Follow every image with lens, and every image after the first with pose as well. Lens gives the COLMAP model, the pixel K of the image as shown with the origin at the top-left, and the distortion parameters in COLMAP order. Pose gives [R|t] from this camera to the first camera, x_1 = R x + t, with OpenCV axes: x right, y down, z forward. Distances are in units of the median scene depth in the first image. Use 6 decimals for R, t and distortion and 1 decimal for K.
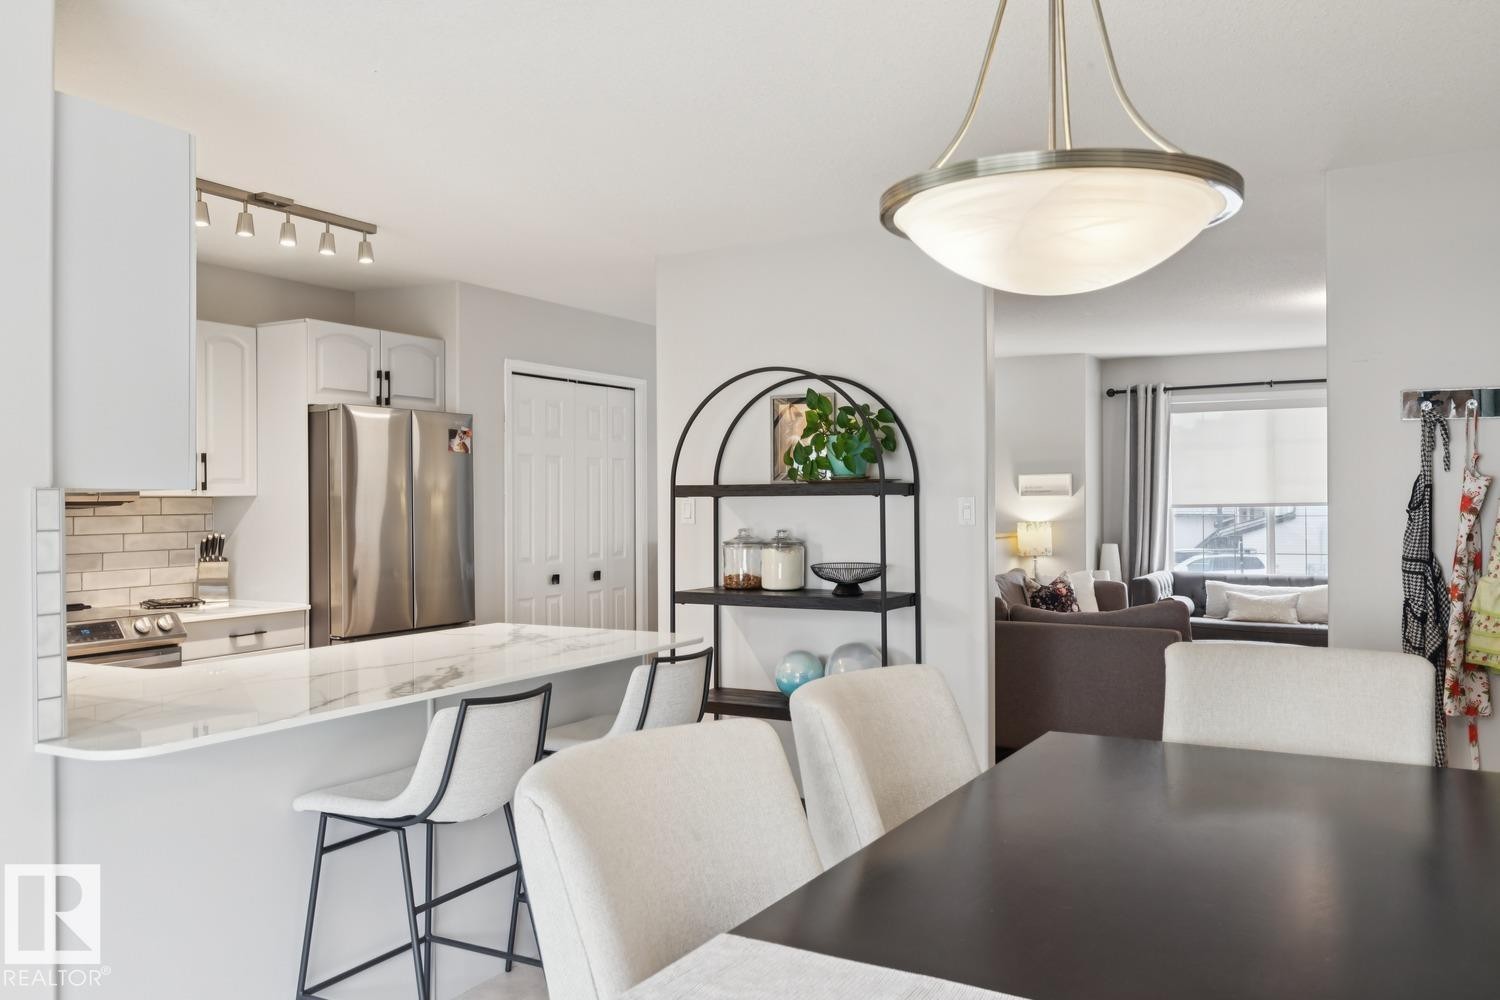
lens RADIAL K [[1156.1, 0, 786.8], [0, 1156.1, 500.8], [0, 0, 1]] dist [0.009687, 0.003988]
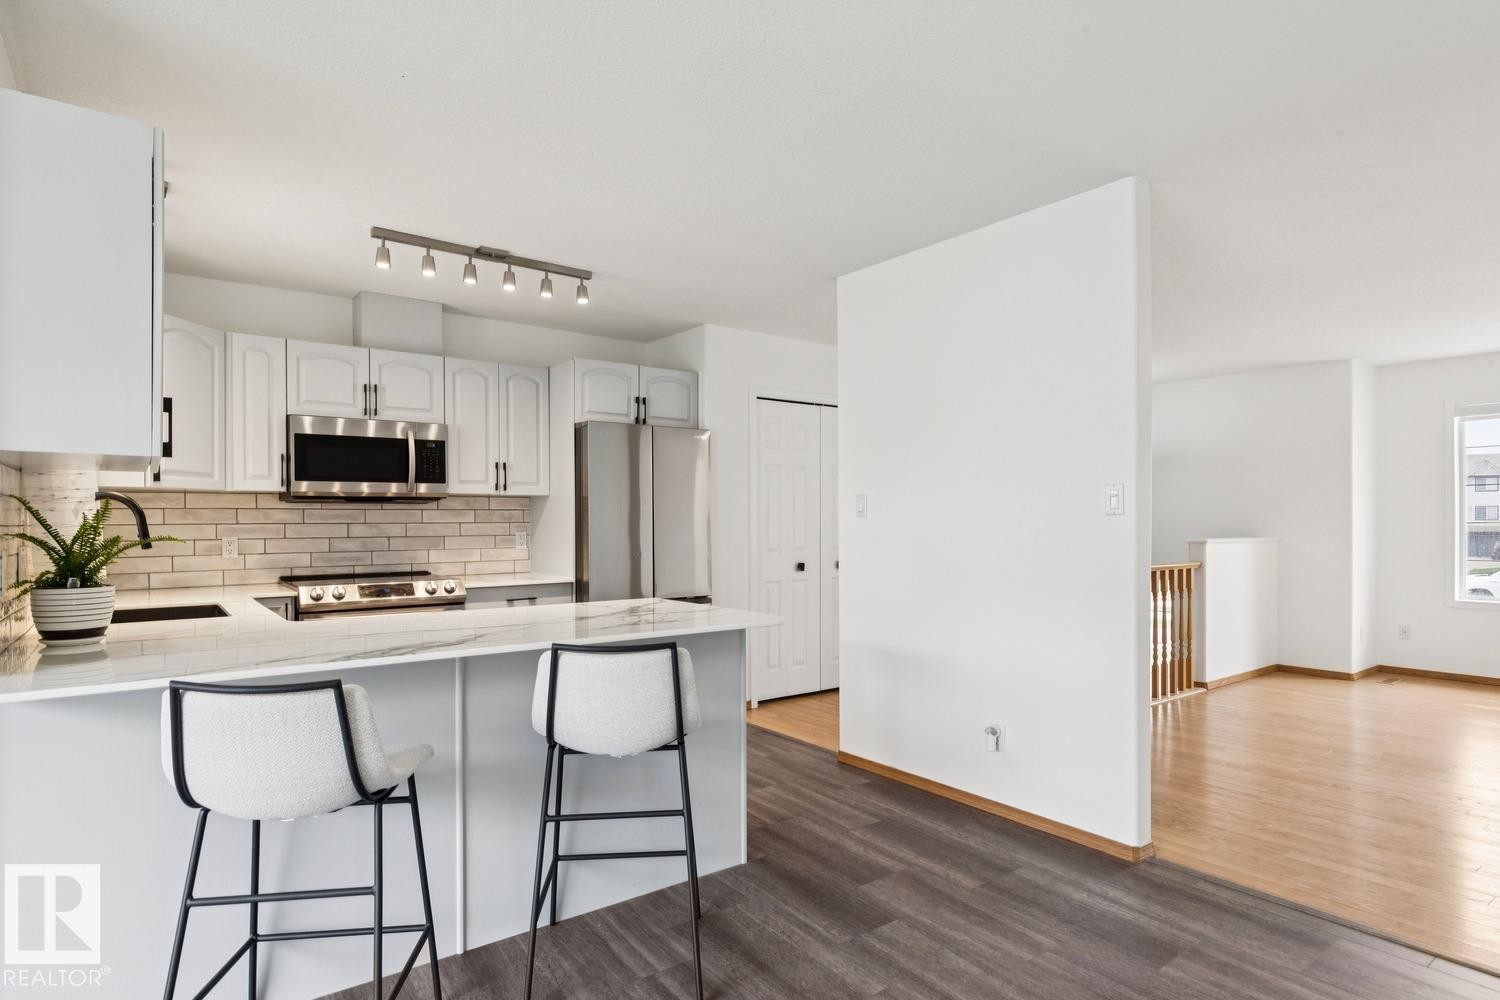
lens RADIAL K [[823.5, 0, 803.3], [0, 823.5, 519.0], [0, 0, 1]] dist [0.001358, -0.000558]
pose [[0.924057, 0.004069, -0.382233, 0.166617], [-0.004987, 0.999987, -0.001410, 0.022176], [0.382223, 0.003209, 0.924065, 0.243378]]
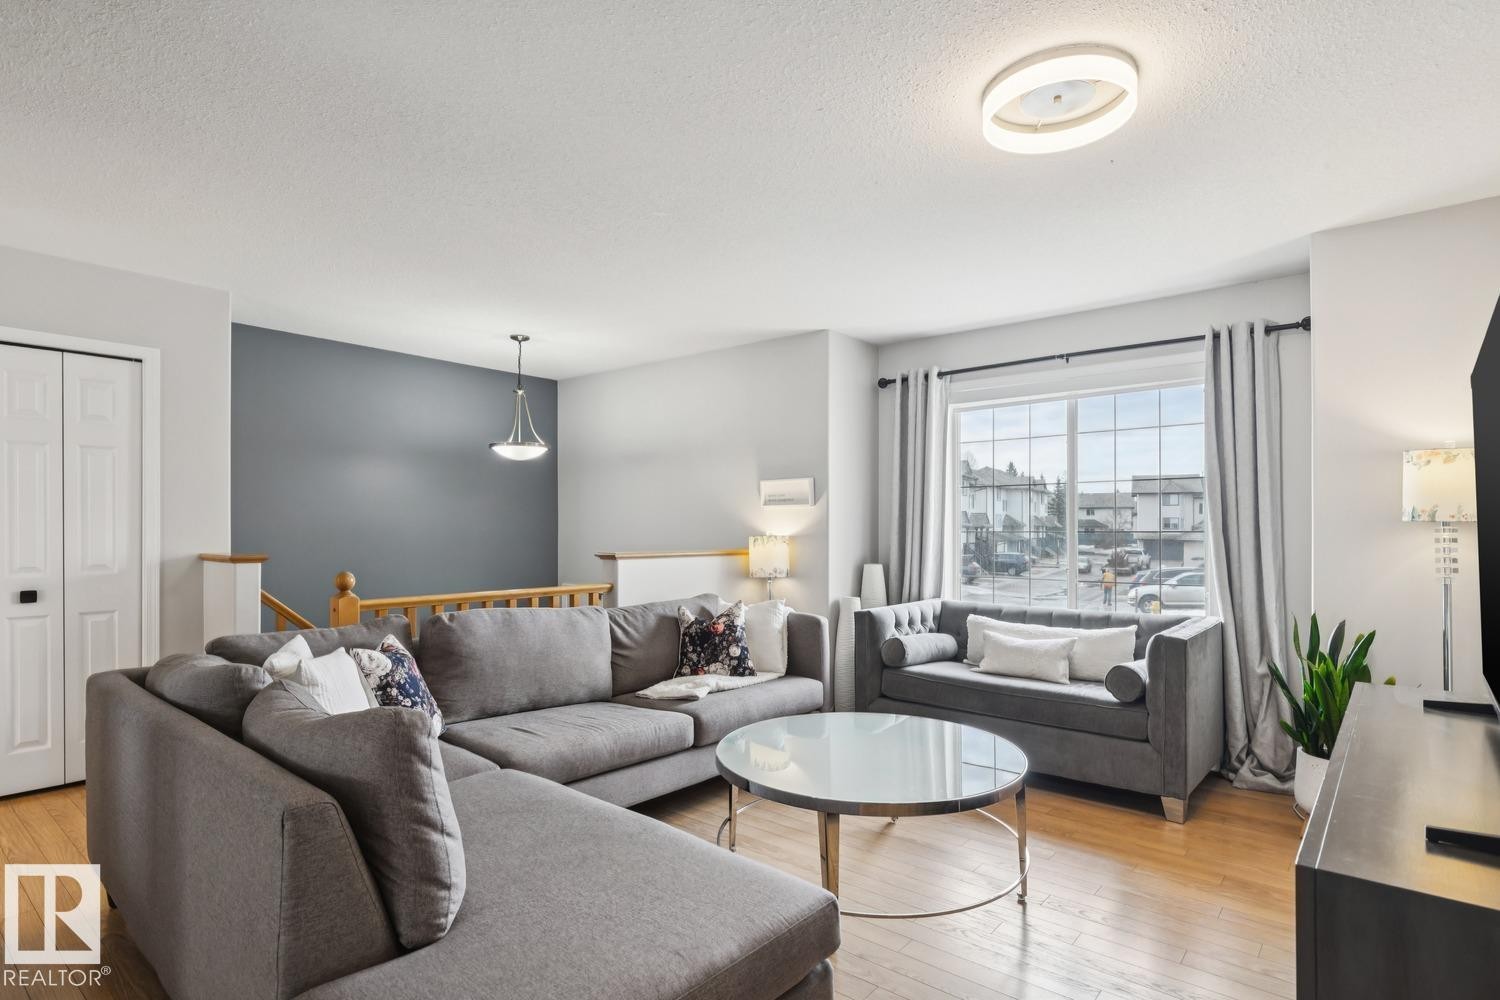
lens RADIAL K [[766.8, 0, 762.9], [0, 766.8, 528.5], [0, 0, 1]] dist [0.000691, 0.000365]
pose [[0.981023, 0.008495, -0.193703, 0.500200], [-0.008453, 0.999964, 0.001039, 0.018954], [0.193705, 0.000618, 0.981060, 0.725278]]
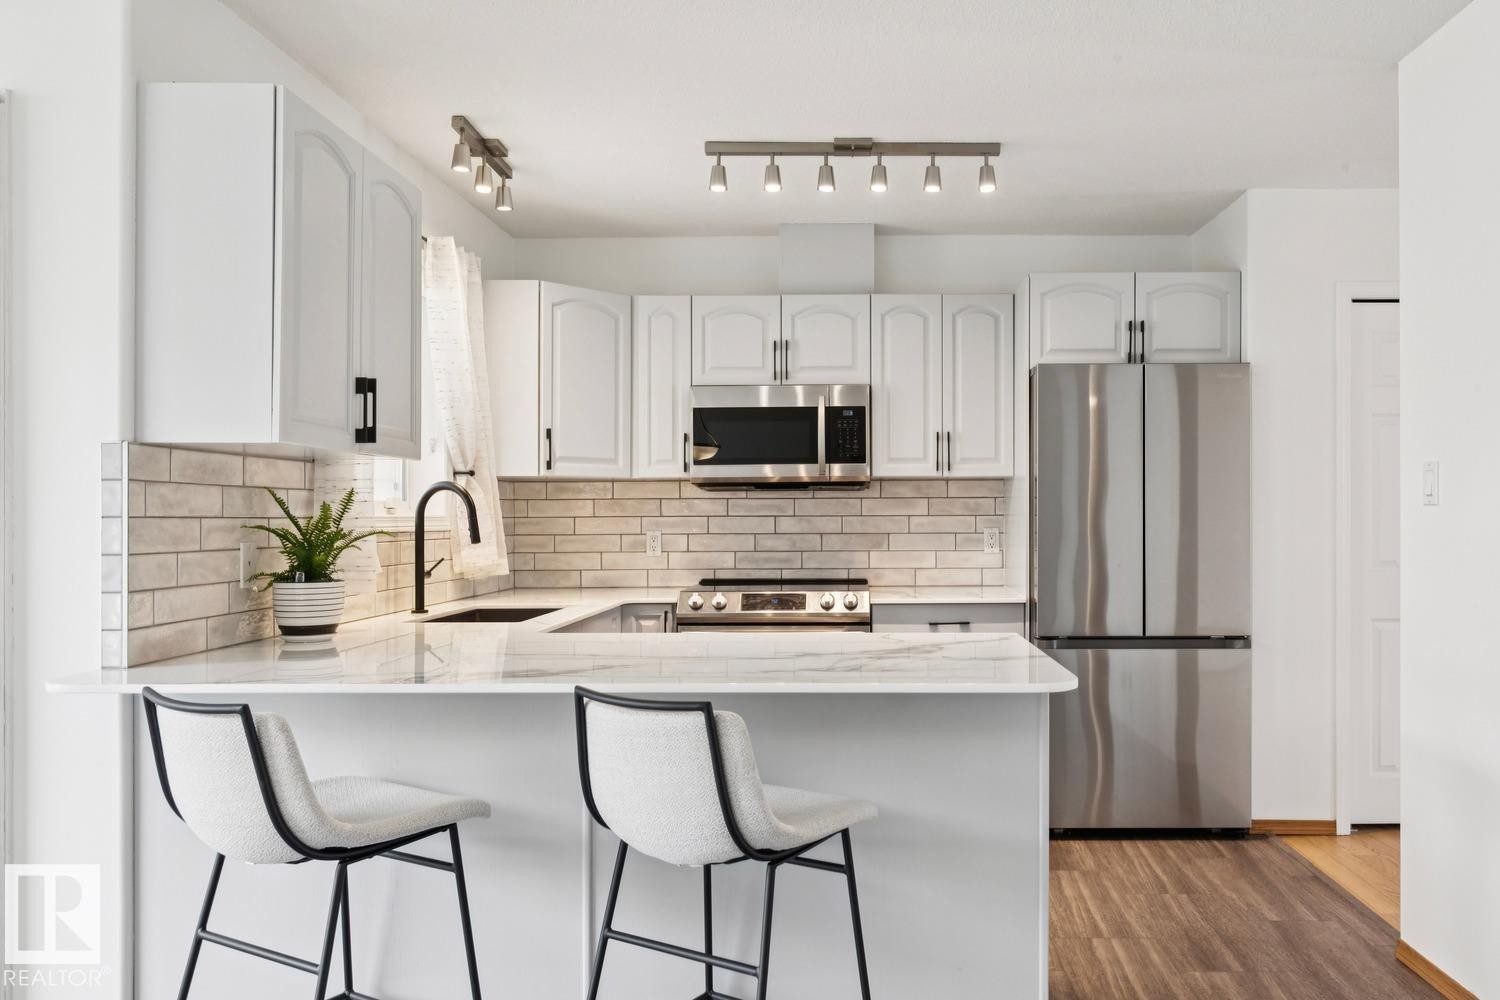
lens RADIAL K [[1168.5, 0, 860.0], [0, 1168.5, 510.5], [0, 0, 1]] dist [0.004506, 0.001160]
pose [[0.476493, 0.002791, -0.879174, 0.293826], [-0.003145, 0.999994, 0.001470, 0.021534], [0.879172, 0.002064, 0.476499, 0.451019]]
